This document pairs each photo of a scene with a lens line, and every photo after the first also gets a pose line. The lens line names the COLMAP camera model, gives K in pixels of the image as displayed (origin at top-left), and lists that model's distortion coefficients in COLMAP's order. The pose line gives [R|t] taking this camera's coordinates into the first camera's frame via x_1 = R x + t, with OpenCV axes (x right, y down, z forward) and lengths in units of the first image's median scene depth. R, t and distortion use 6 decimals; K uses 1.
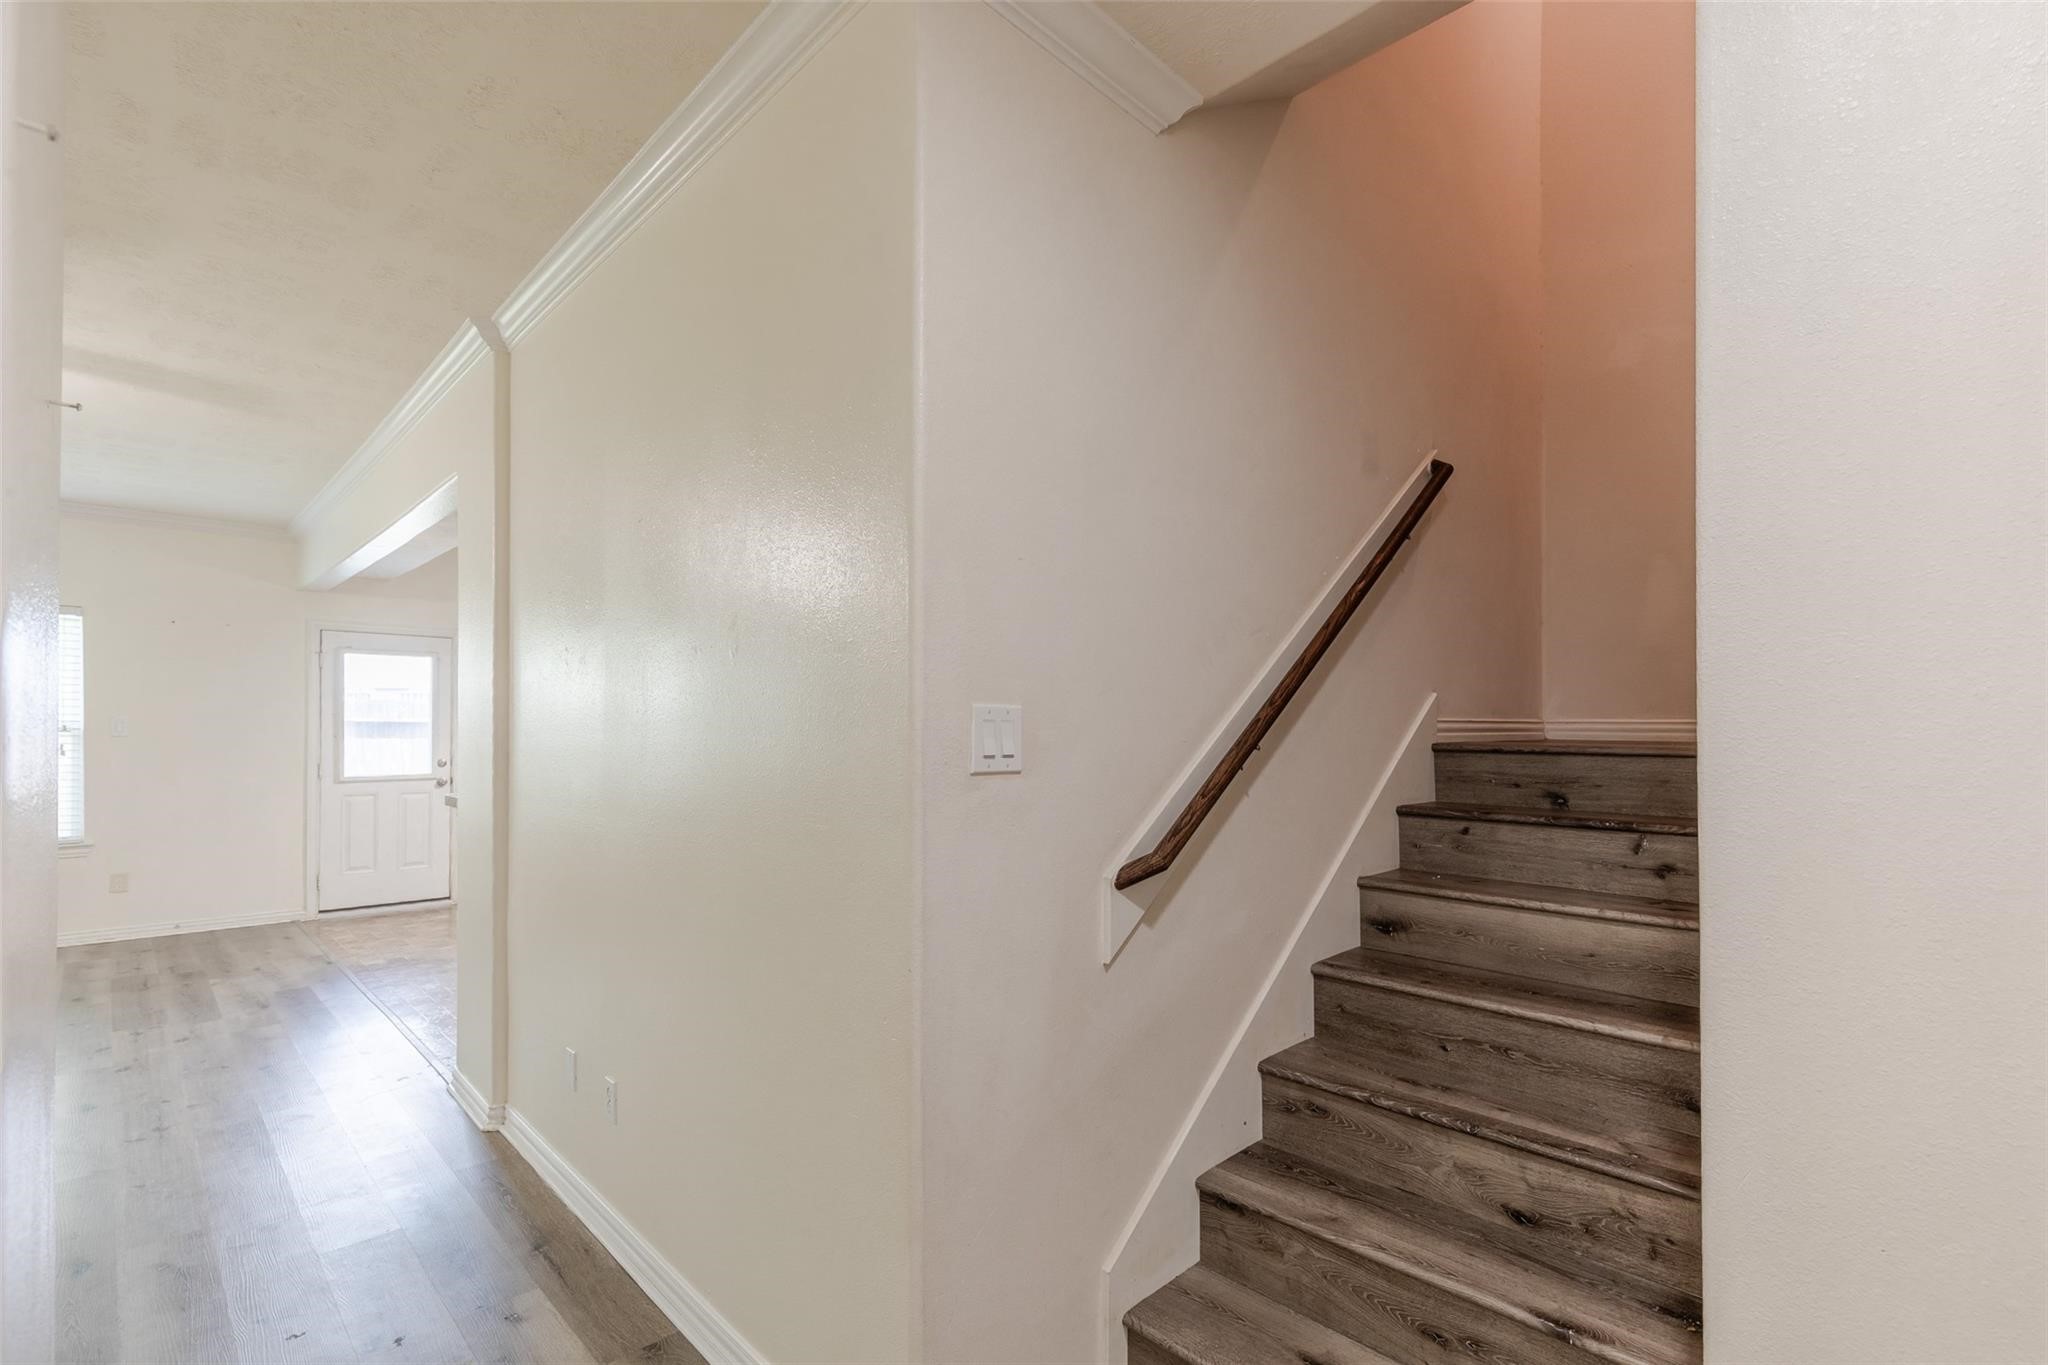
lens RADIAL K [[938.4, 0, 1023.2], [0, 938.4, 698.8], [0, 0, 1]] dist [0.012605, -0.001277]
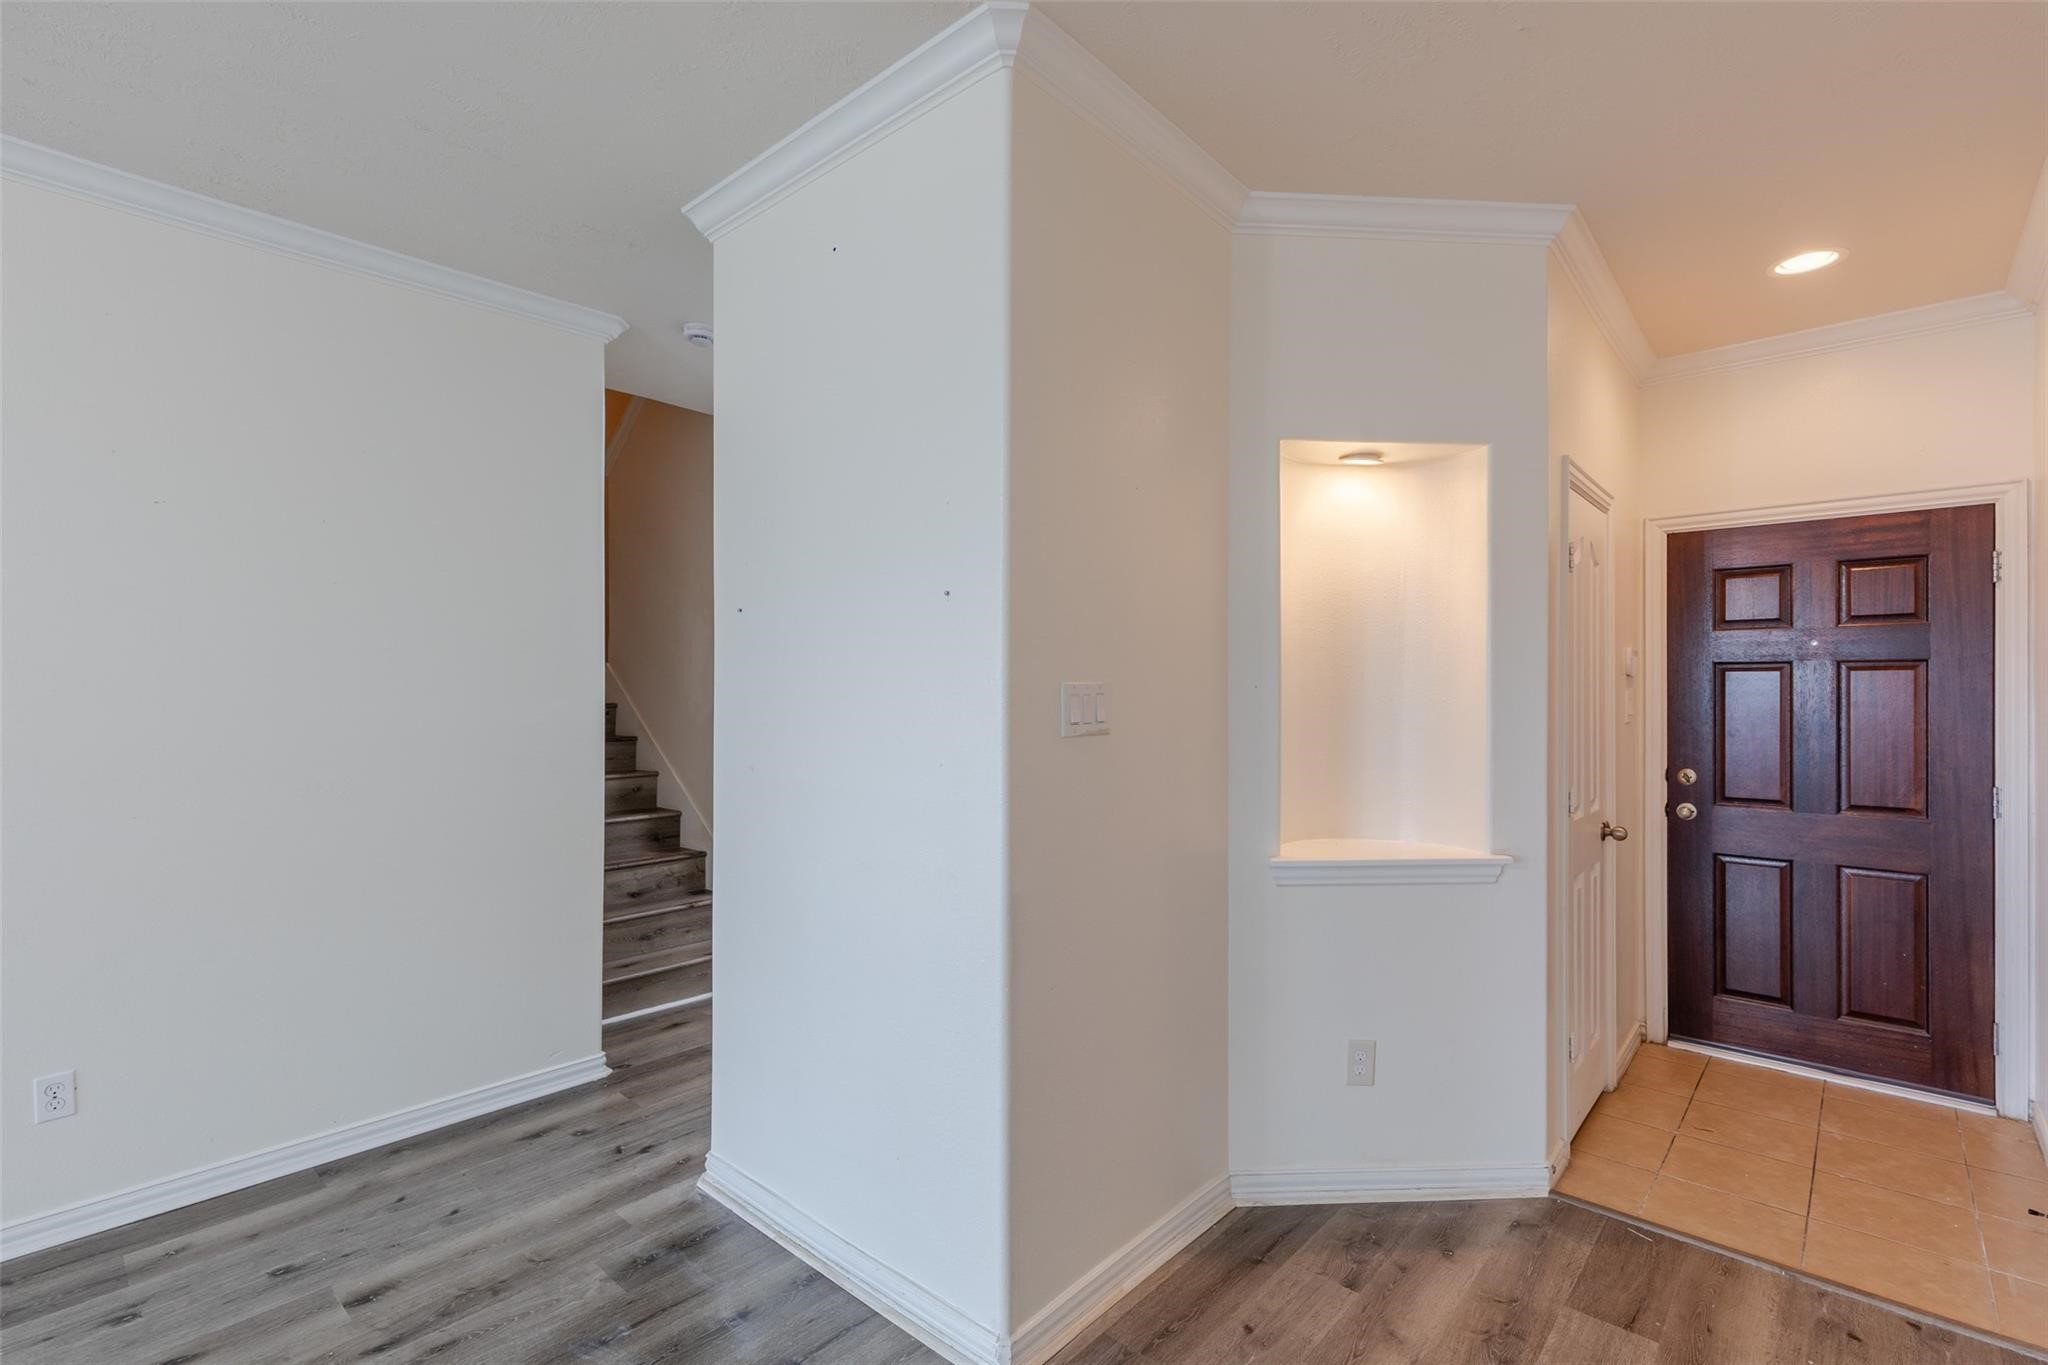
lens RADIAL K [[938.4, 0, 1027.6], [0, 938.4, 686.7], [0, 0, 1]] dist [0.012605, -0.001277]
pose [[-0.076380, 0.005010, 0.997066, -0.558870], [-0.028231, 0.999576, -0.007185, 0.001464], [-0.996679, -0.028697, -0.076206, 0.055693]]
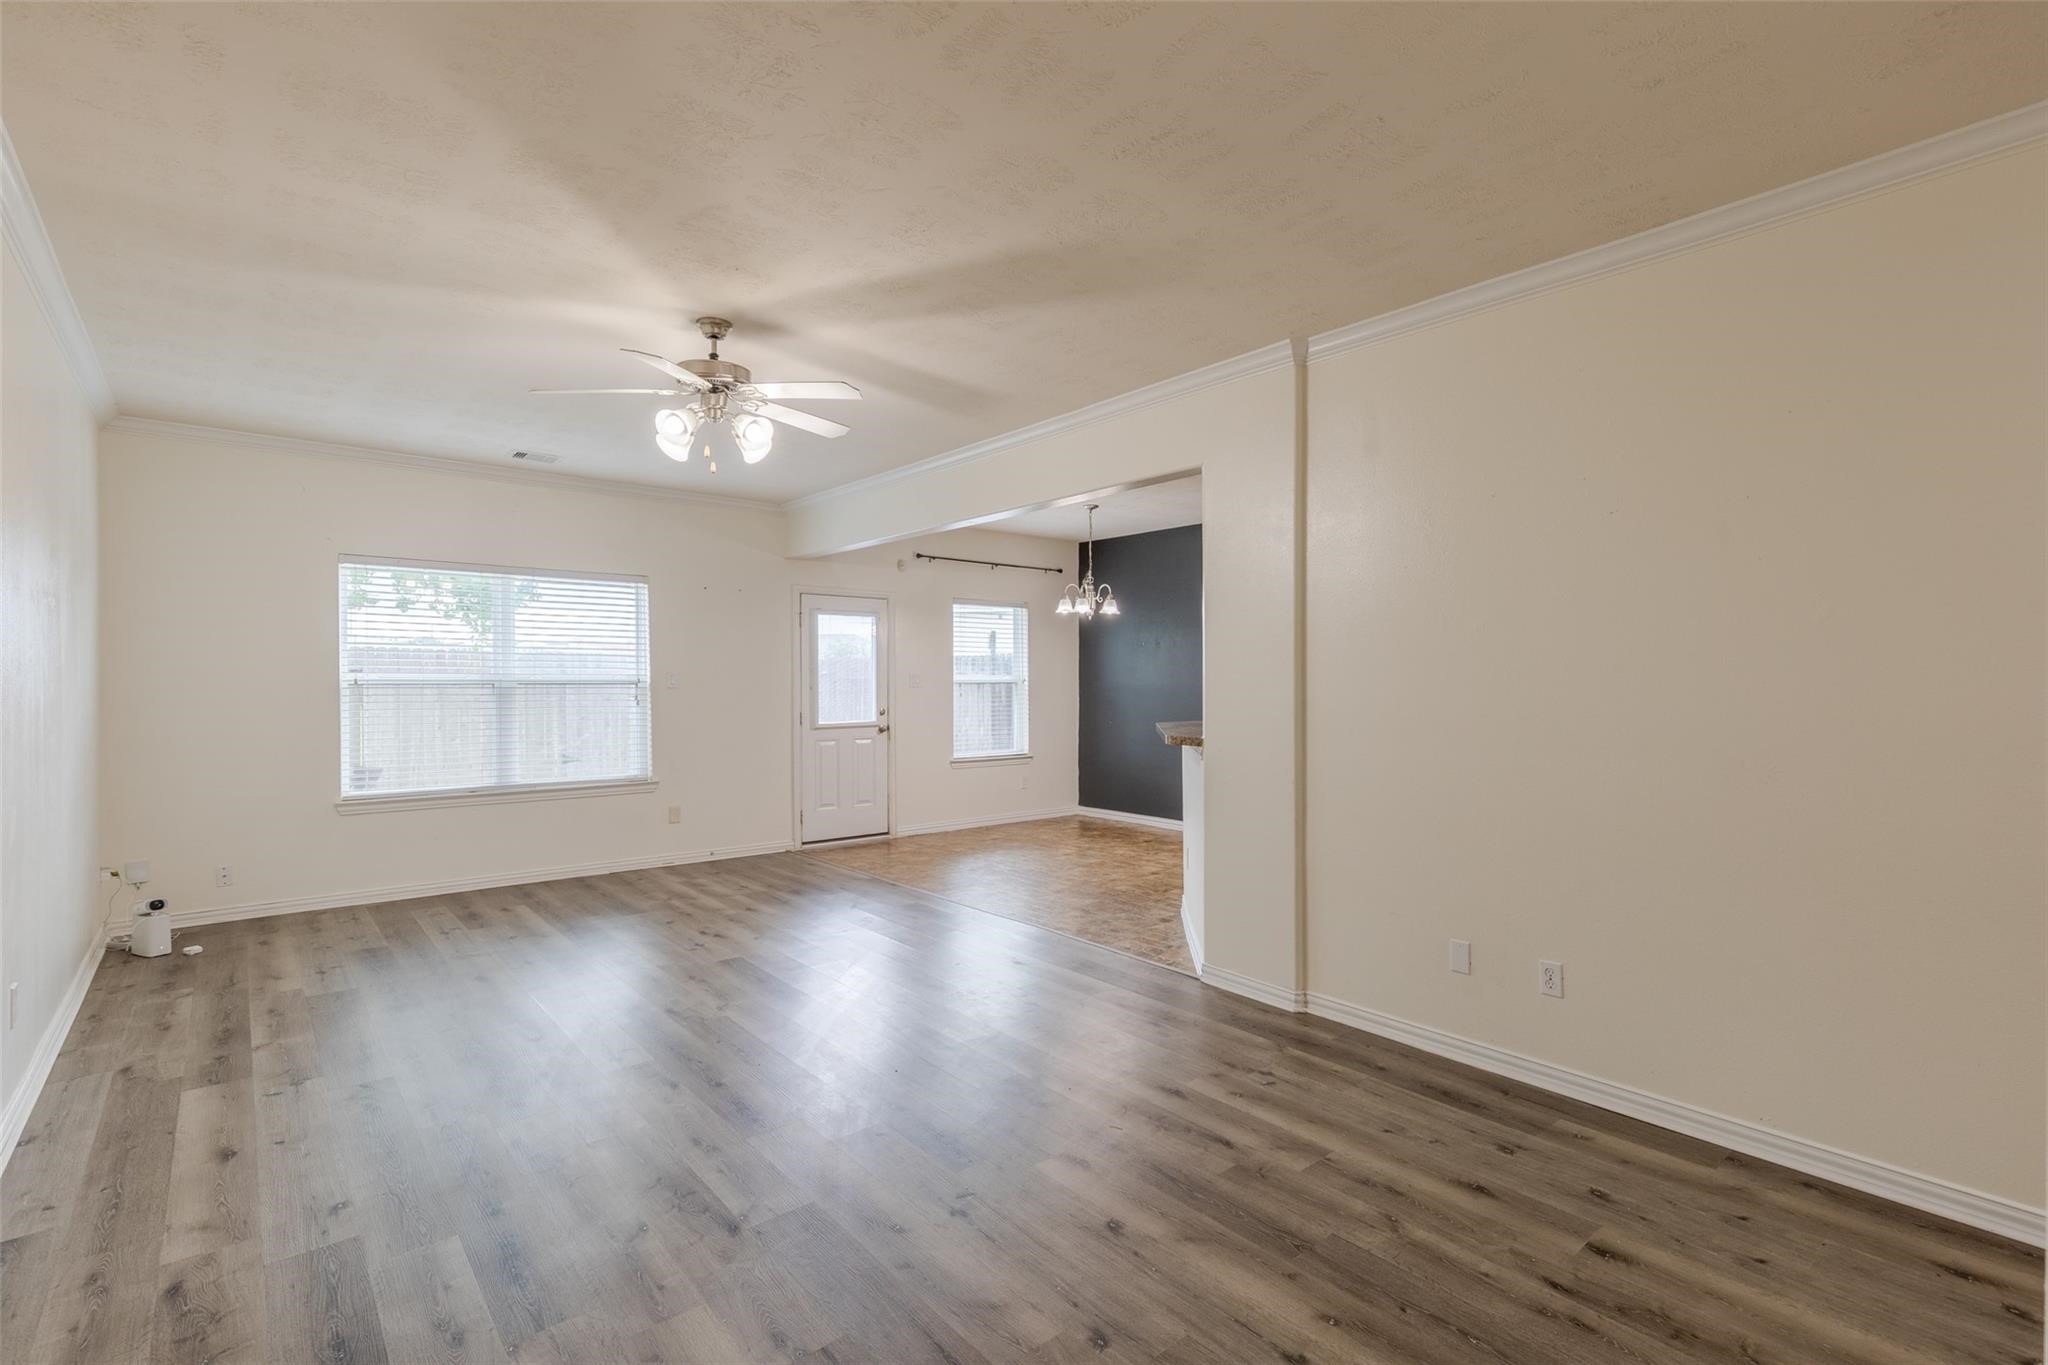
lens RADIAL K [[938.4, 0, 1029.9], [0, 938.4, 679.4], [0, 0, 1]] dist [0.012605, -0.001277]
pose [[0.997650, -0.004548, -0.068366, -0.393852], [0.006427, 0.999607, 0.027292, 0.000619], [0.068215, -0.027668, 0.997287, -0.095693]]
